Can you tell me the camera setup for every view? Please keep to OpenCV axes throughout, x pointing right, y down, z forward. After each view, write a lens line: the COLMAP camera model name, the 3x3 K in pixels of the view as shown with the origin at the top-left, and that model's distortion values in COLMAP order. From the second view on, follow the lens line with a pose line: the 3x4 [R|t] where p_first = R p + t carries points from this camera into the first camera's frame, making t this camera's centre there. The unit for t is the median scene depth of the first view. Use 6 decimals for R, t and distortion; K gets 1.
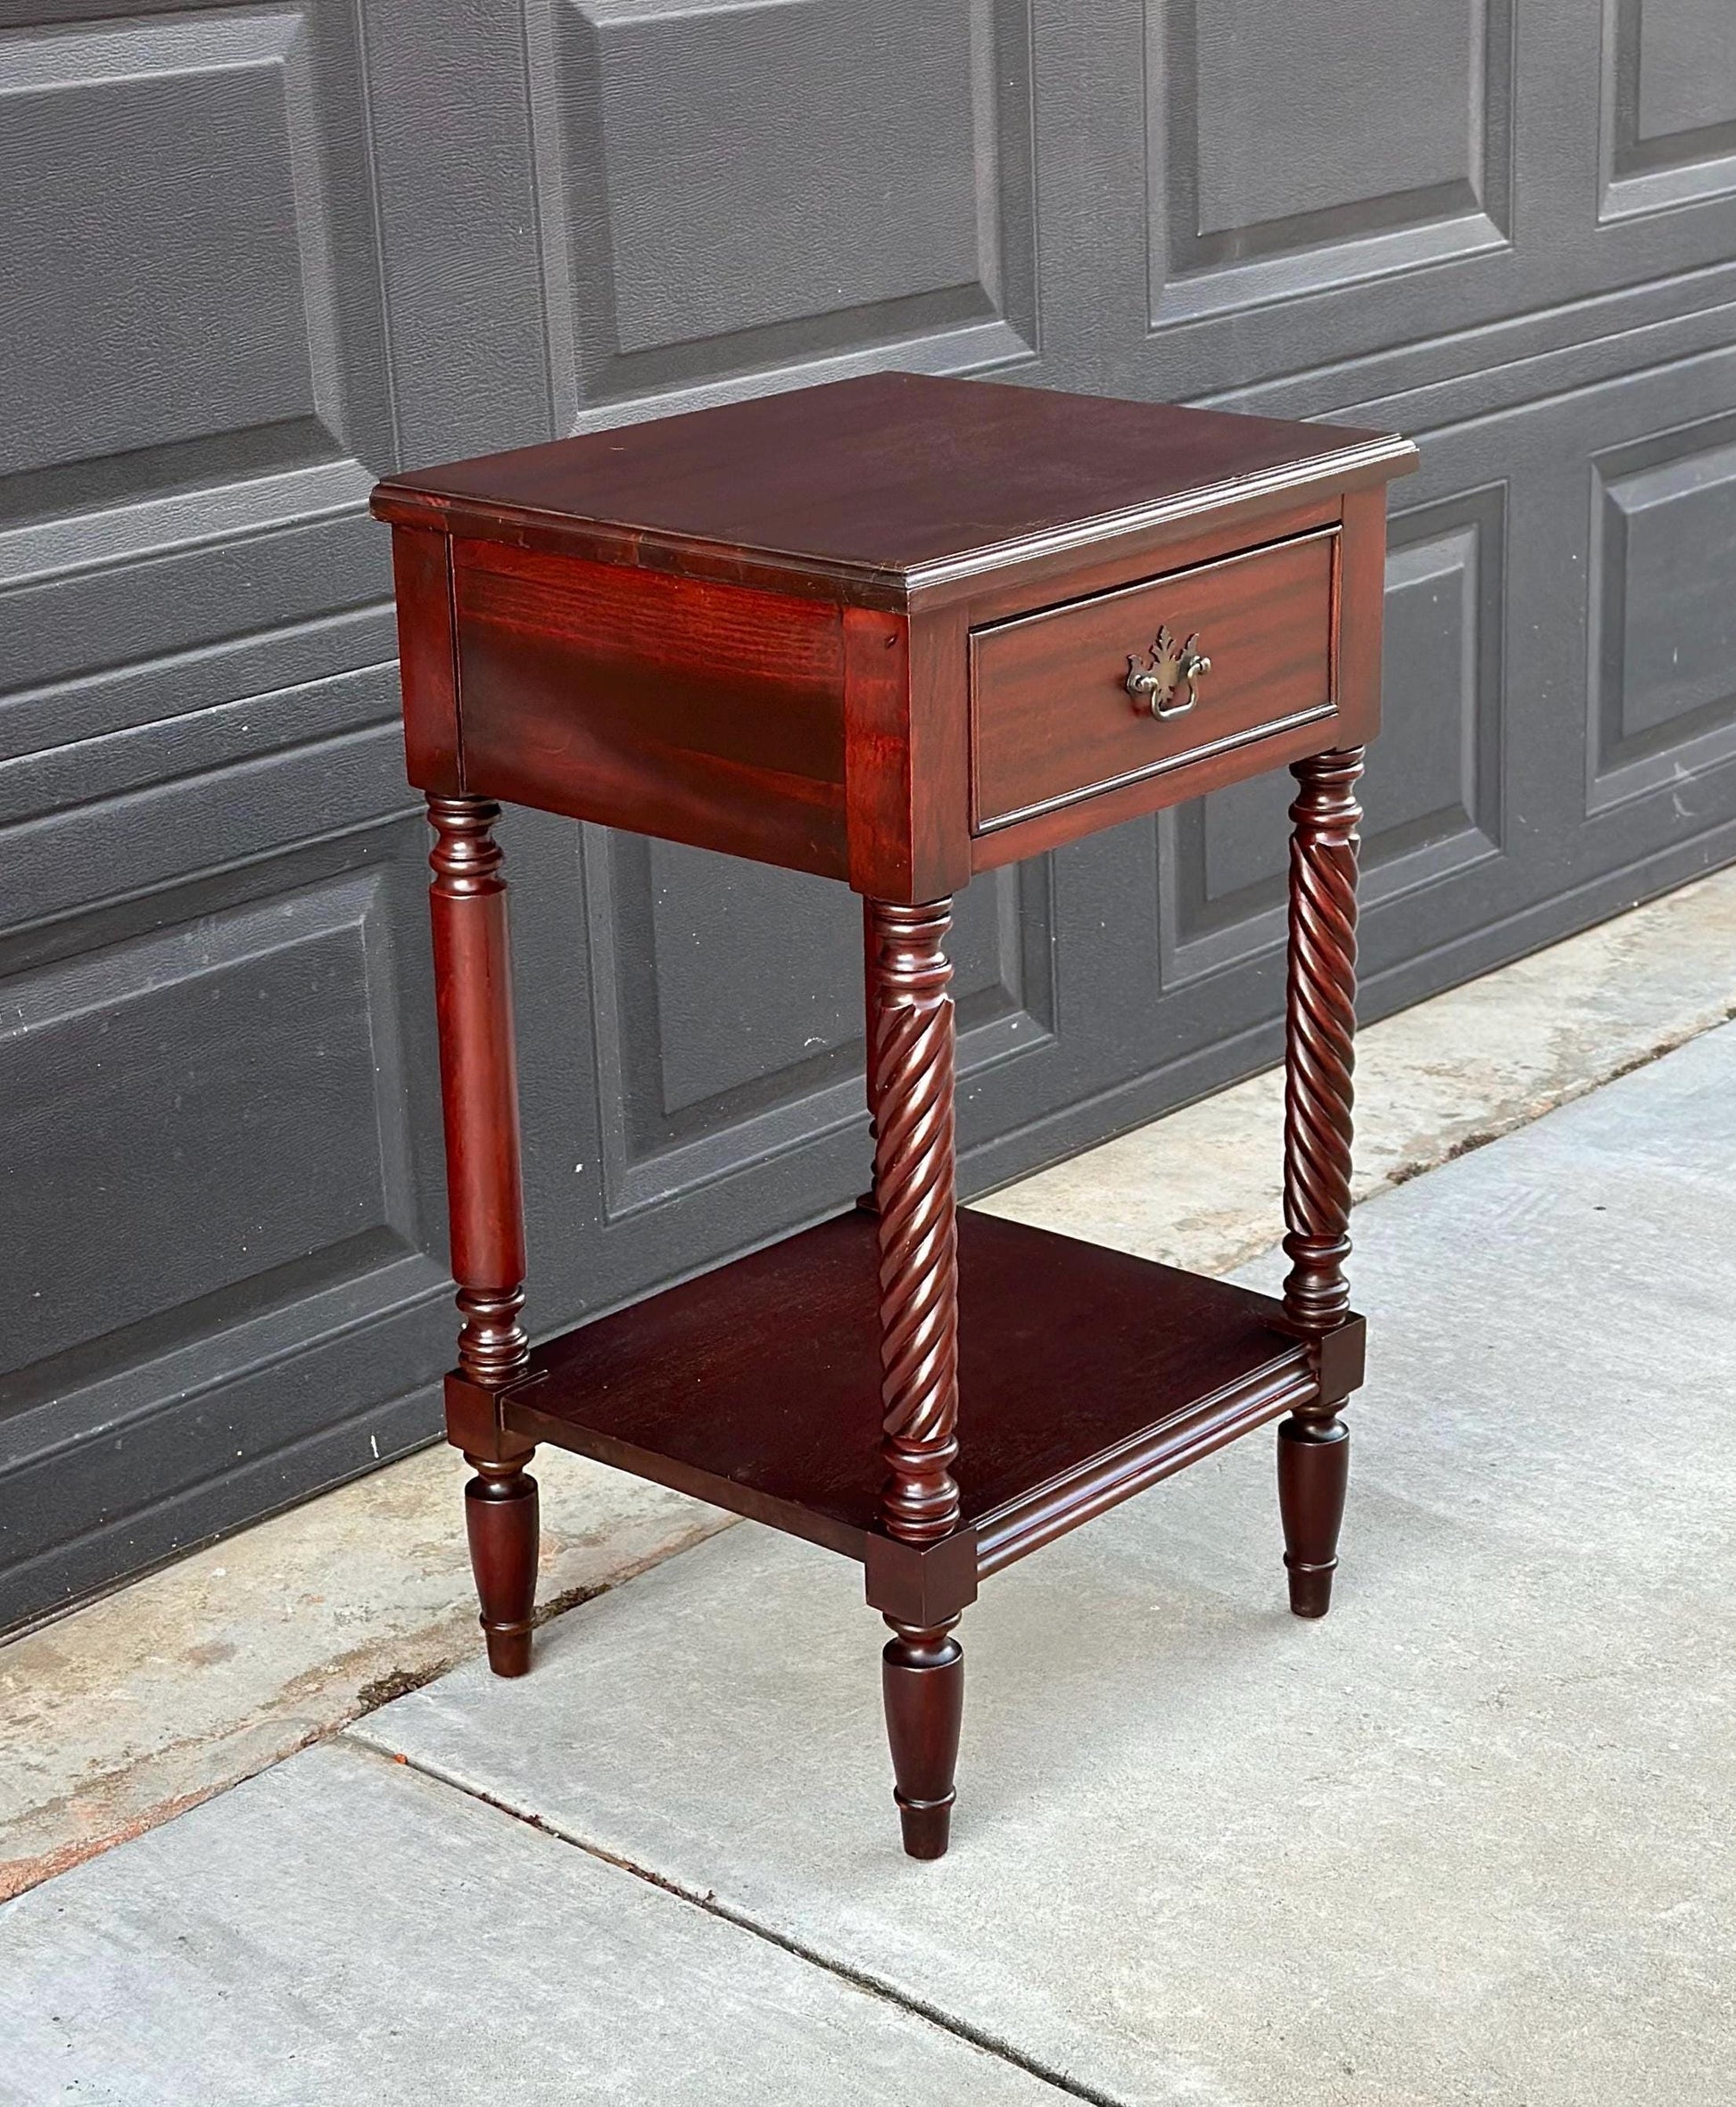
lens RADIAL K [[4029.2, 0, 881.3], [0, 4029.2, 1051.6], [0, 0, 1]] dist [0.135365, 0.000000]
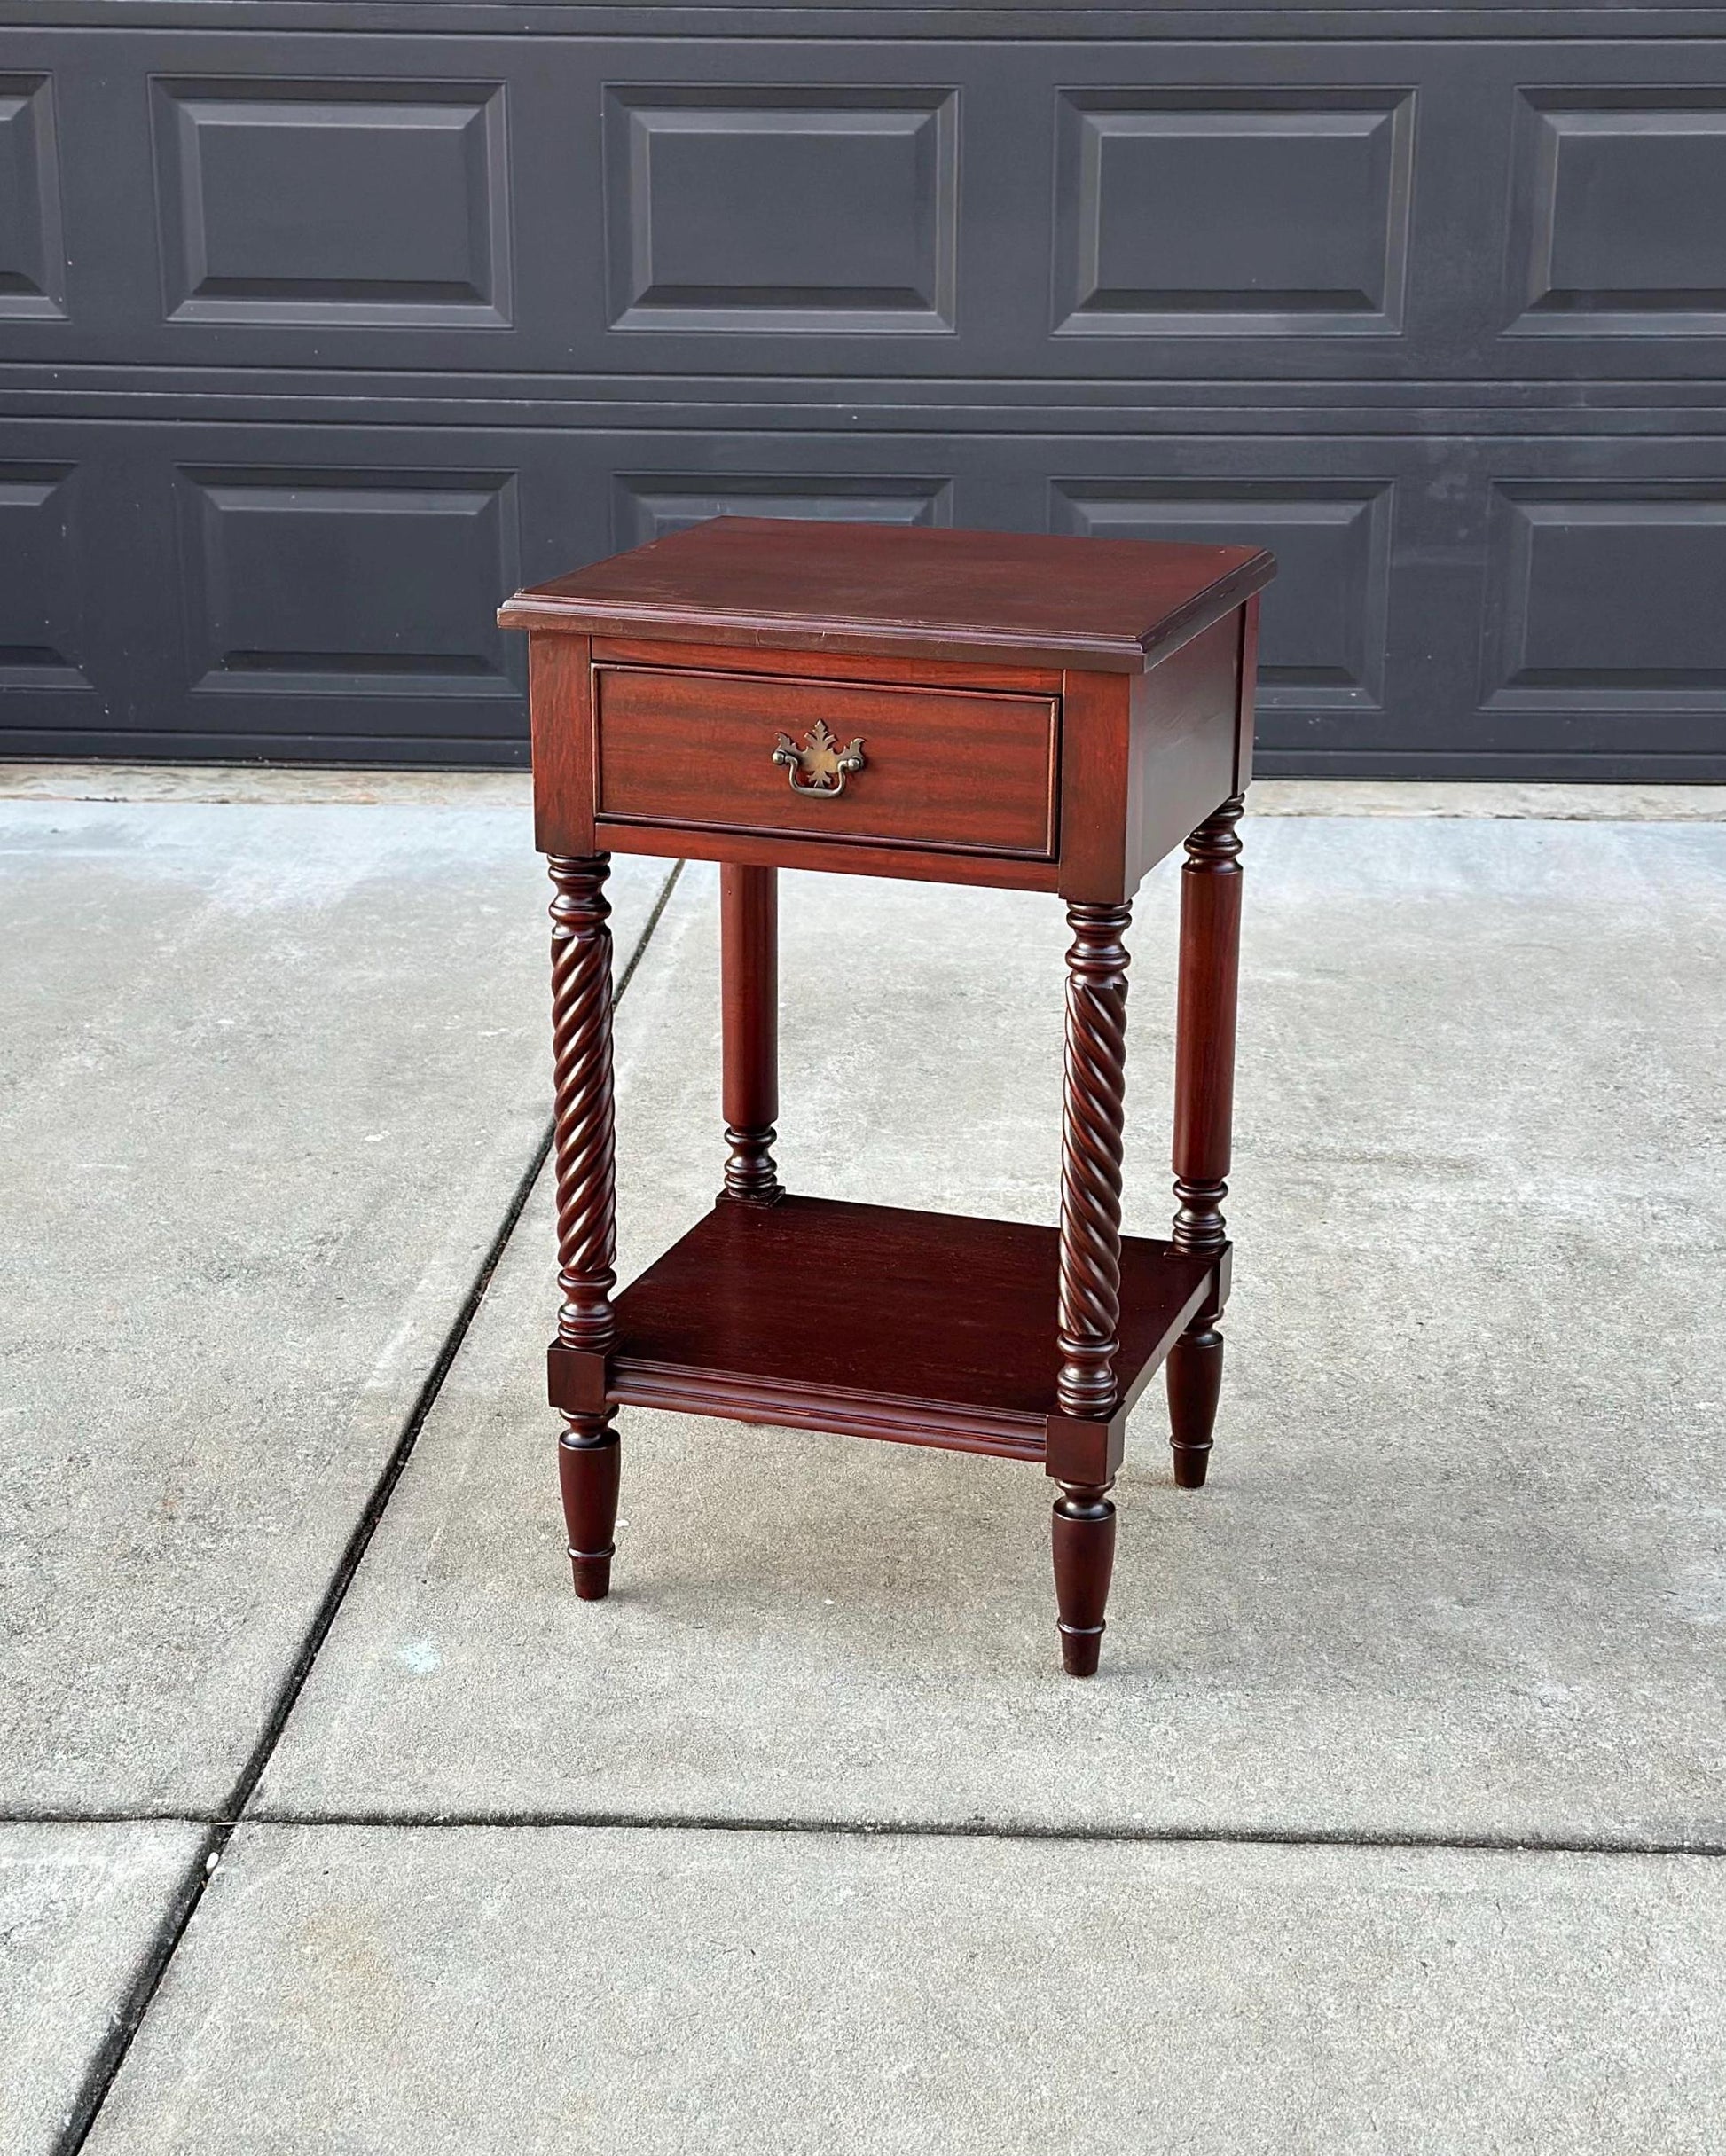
lens RADIAL K [[3444.9, 0, 886.9], [0, 3444.9, 1042.6], [0, 0, 1]] dist [0.151676, 0.000000]
pose [[0.633790, 0.251836, -0.731361, 1.457995], [-0.276671, 0.956770, 0.089693, 0.084258], [0.722332, 0.145500, 0.676066, -0.298082]]
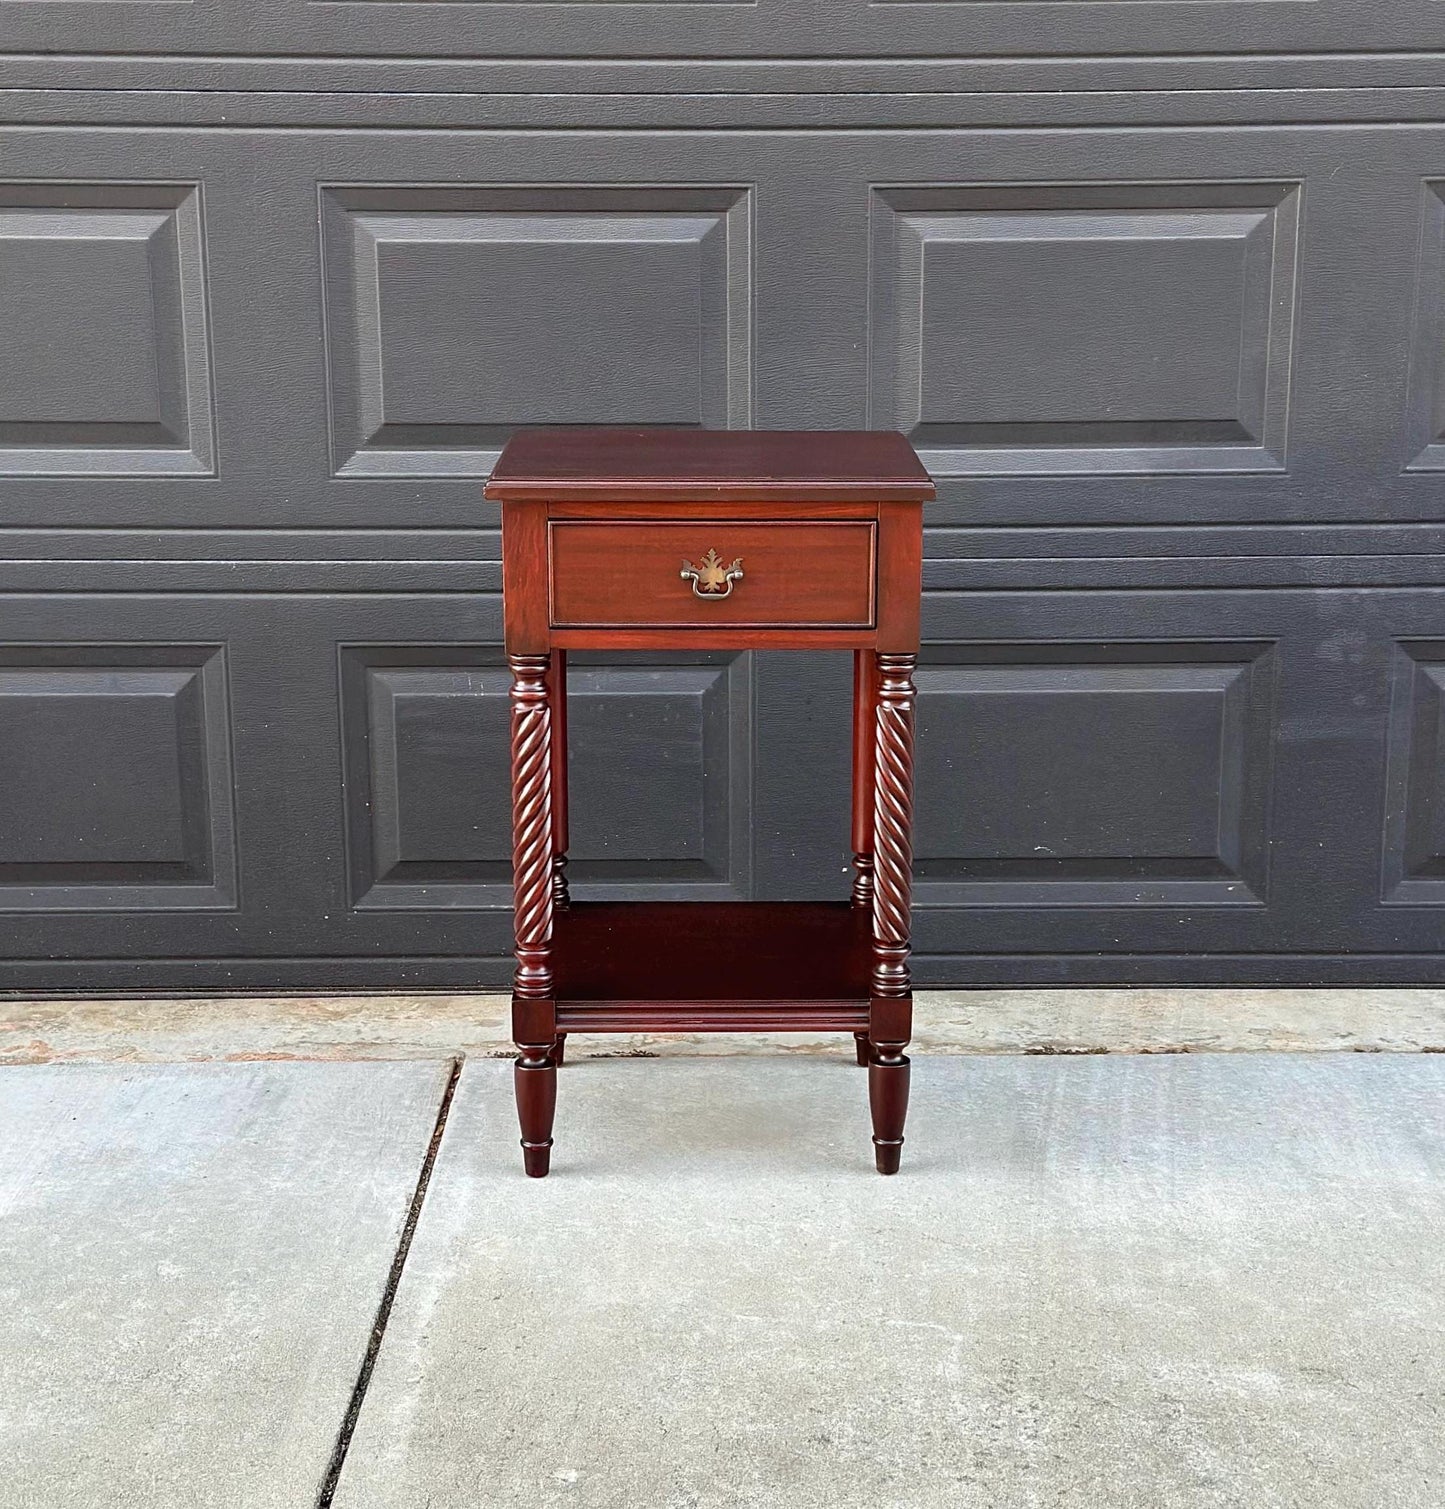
lens RADIAL K [[2766.2, 0, 734.6], [0, 2766.2, 807.5], [0, 0, 1]] dist [0.154201, 0.000000]
pose [[0.671597, 0.208921, -0.710851, 0.875427], [-0.259739, 0.964923, 0.038198, -0.036798], [0.693897, 0.158982, 0.702304, 0.118851]]
